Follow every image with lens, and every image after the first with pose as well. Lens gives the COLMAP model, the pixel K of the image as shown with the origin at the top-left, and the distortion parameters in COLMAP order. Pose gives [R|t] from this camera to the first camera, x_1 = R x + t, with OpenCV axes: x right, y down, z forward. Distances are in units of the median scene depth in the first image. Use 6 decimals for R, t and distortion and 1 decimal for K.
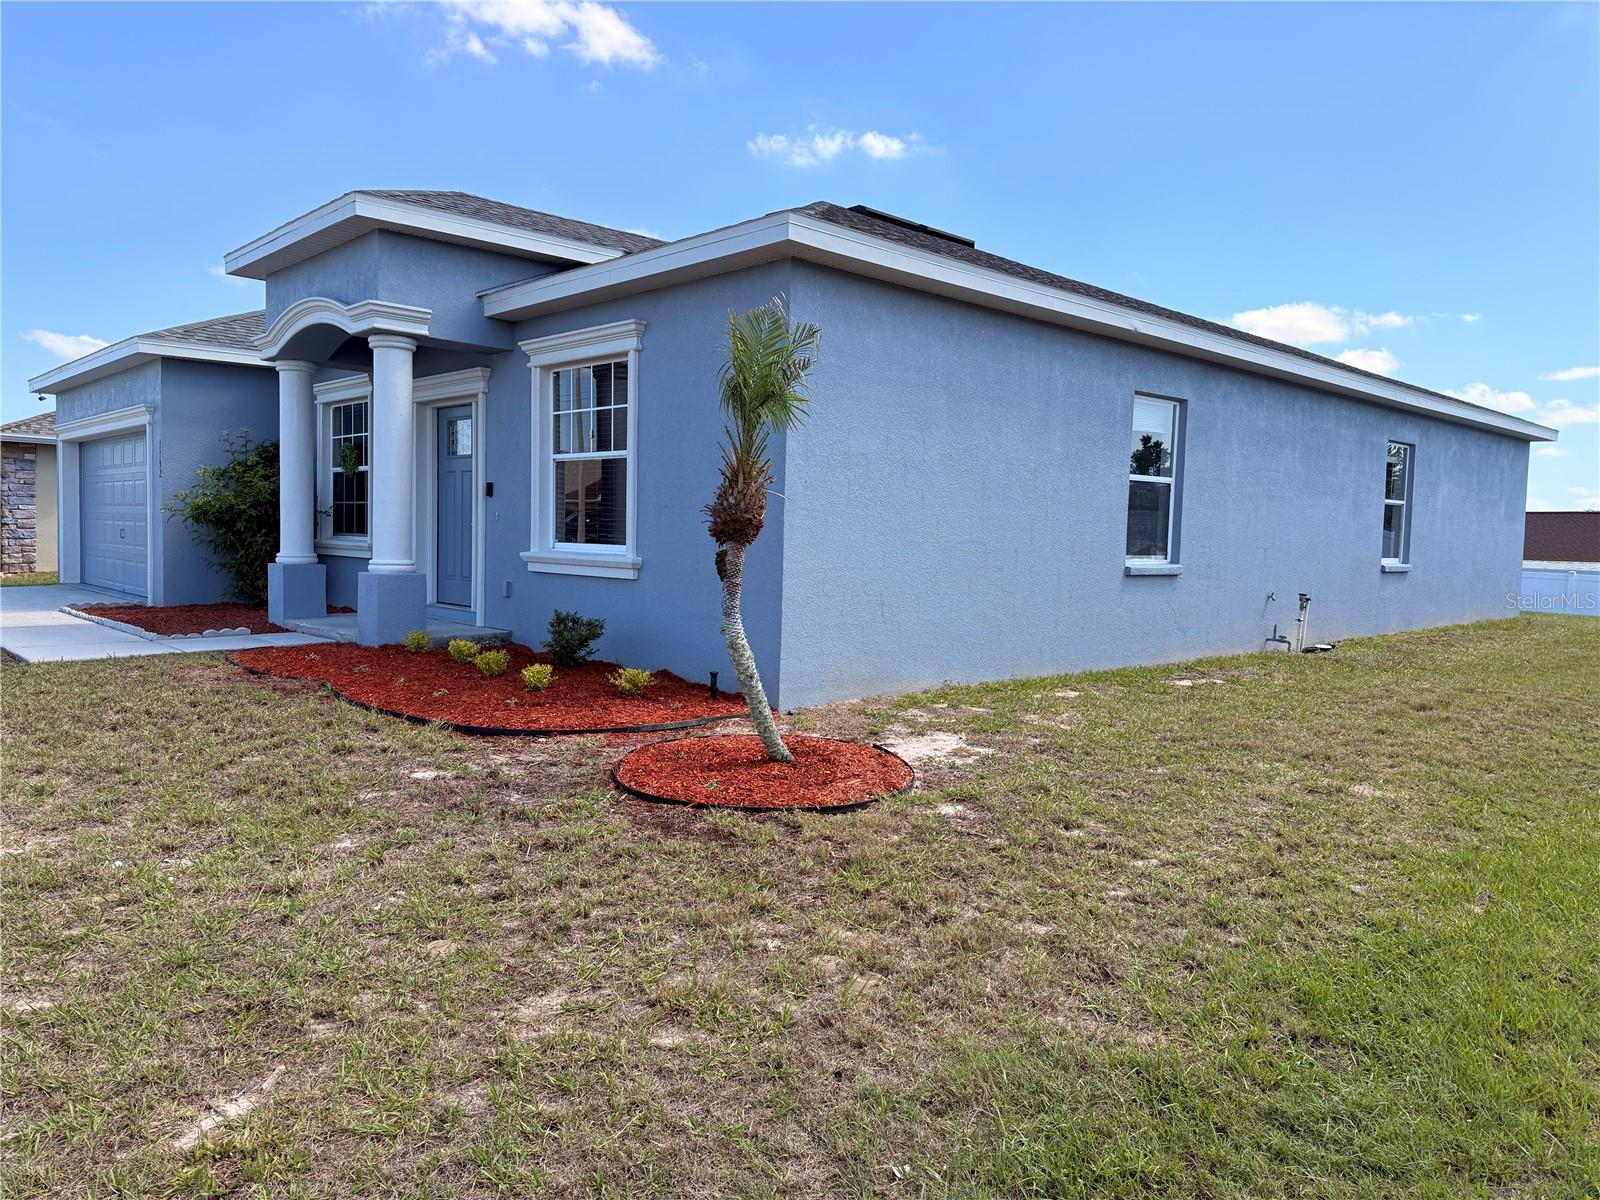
lens RADIAL K [[1111.2, 0, 800.0], [0, 1111.2, 600.0], [0, 0, 1]] dist [0.045582, -0.000638]
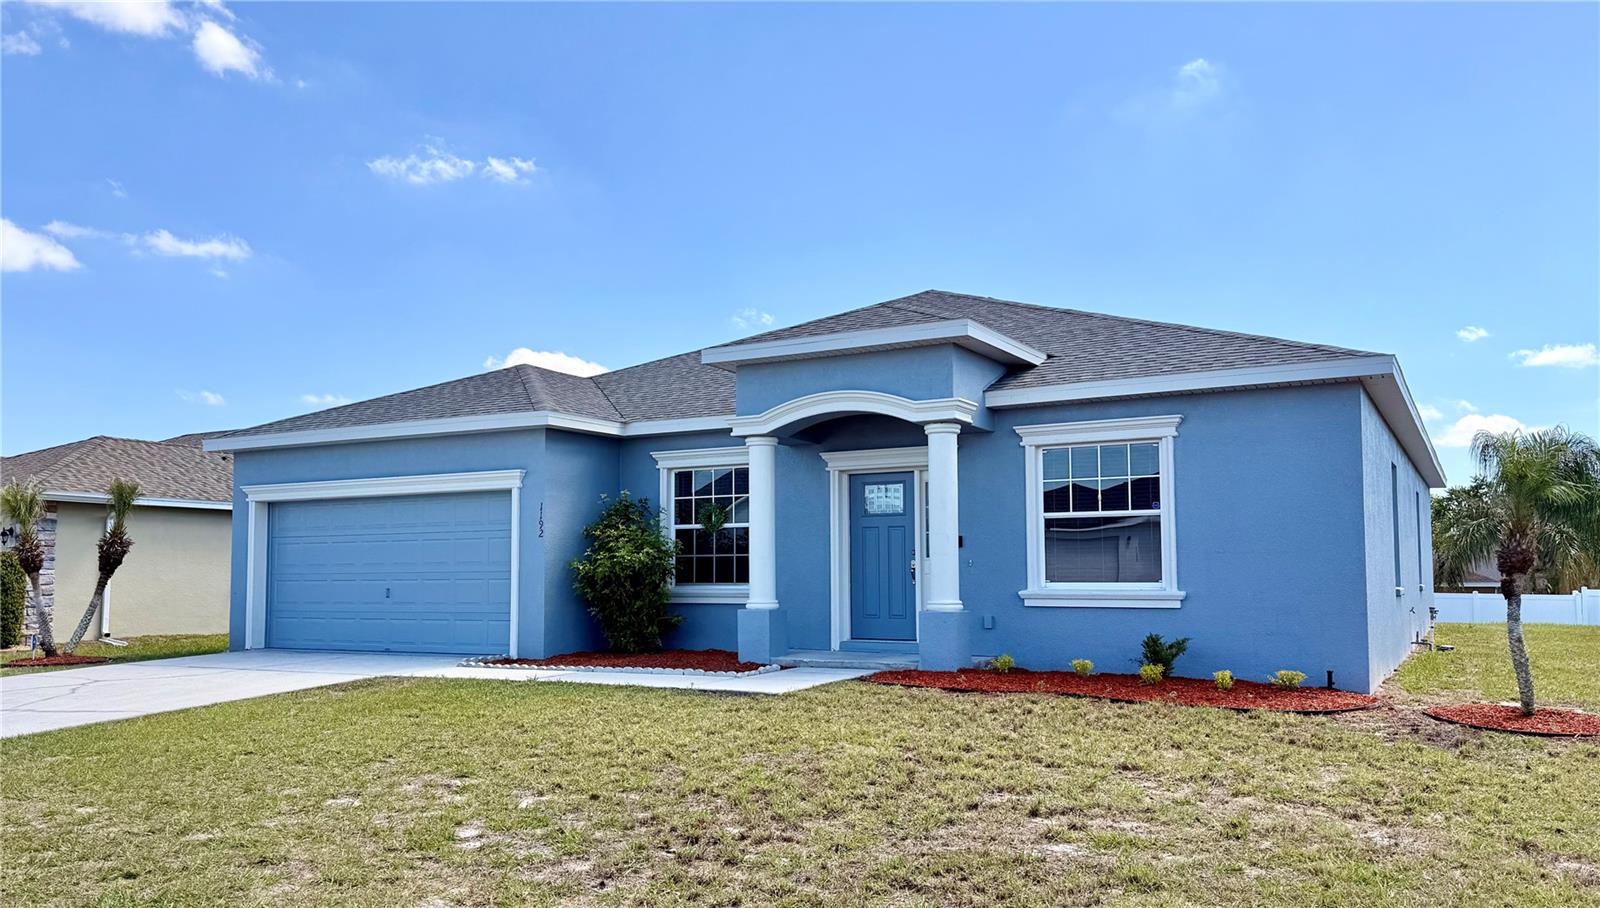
lens RADIAL K [[1169.3, 0, 800.0], [0, 1169.3, 454.0], [0, 0, 1]] dist [0.030857, -0.002857]
pose [[0.955709, -0.001112, 0.294310, -0.883000], [0.047387, 0.987527, -0.150150, -0.009352], [-0.290472, 0.157446, 0.943842, -0.190702]]
